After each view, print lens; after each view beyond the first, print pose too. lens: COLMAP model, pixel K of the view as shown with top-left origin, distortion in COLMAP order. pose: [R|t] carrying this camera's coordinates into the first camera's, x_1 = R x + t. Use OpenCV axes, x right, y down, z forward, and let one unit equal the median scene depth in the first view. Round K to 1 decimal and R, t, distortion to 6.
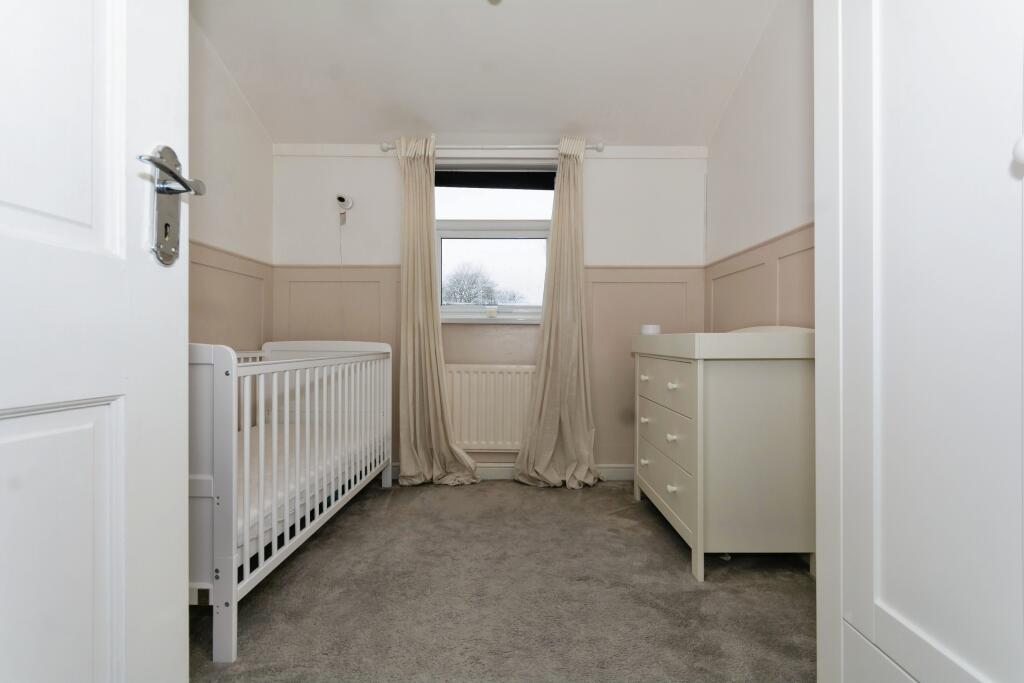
lens RADIAL K [[456.8, 0, 508.3], [0, 456.8, 342.0], [0, 0, 1]] dist [0.000757, 0.001656]
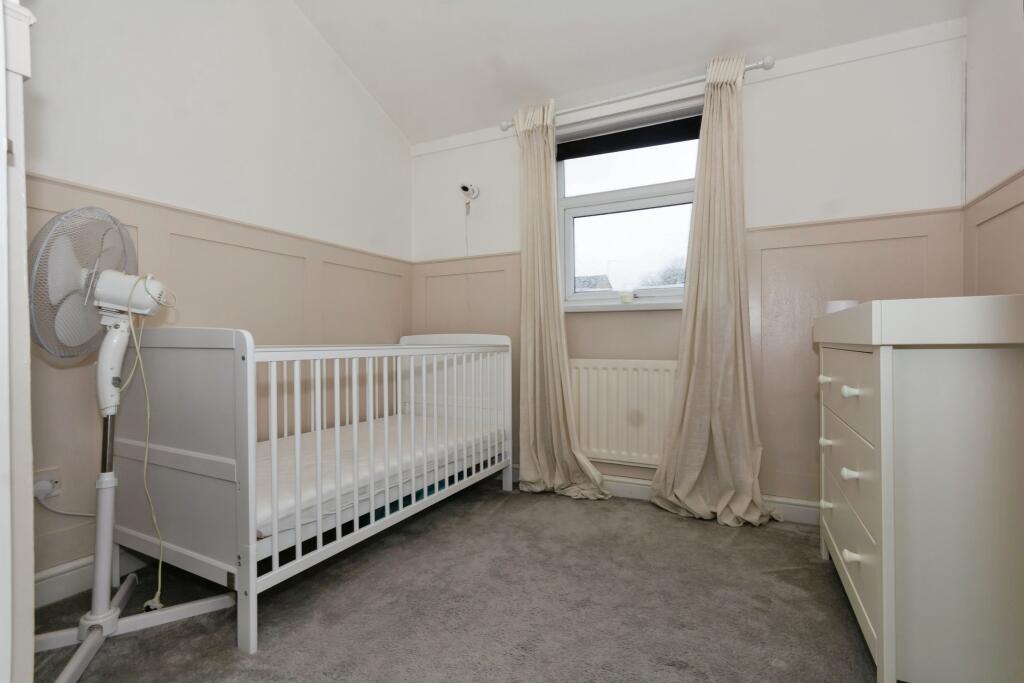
lens RADIAL K [[456.8, 0, 515.6], [0, 456.8, 342.1], [0, 0, 1]] dist [0.000757, 0.001656]
pose [[0.900432, -0.008238, -0.434918, 0.156037], [0.007608, 0.999966, -0.003189, 0.019507], [0.434930, -0.000438, 0.900464, 0.171210]]
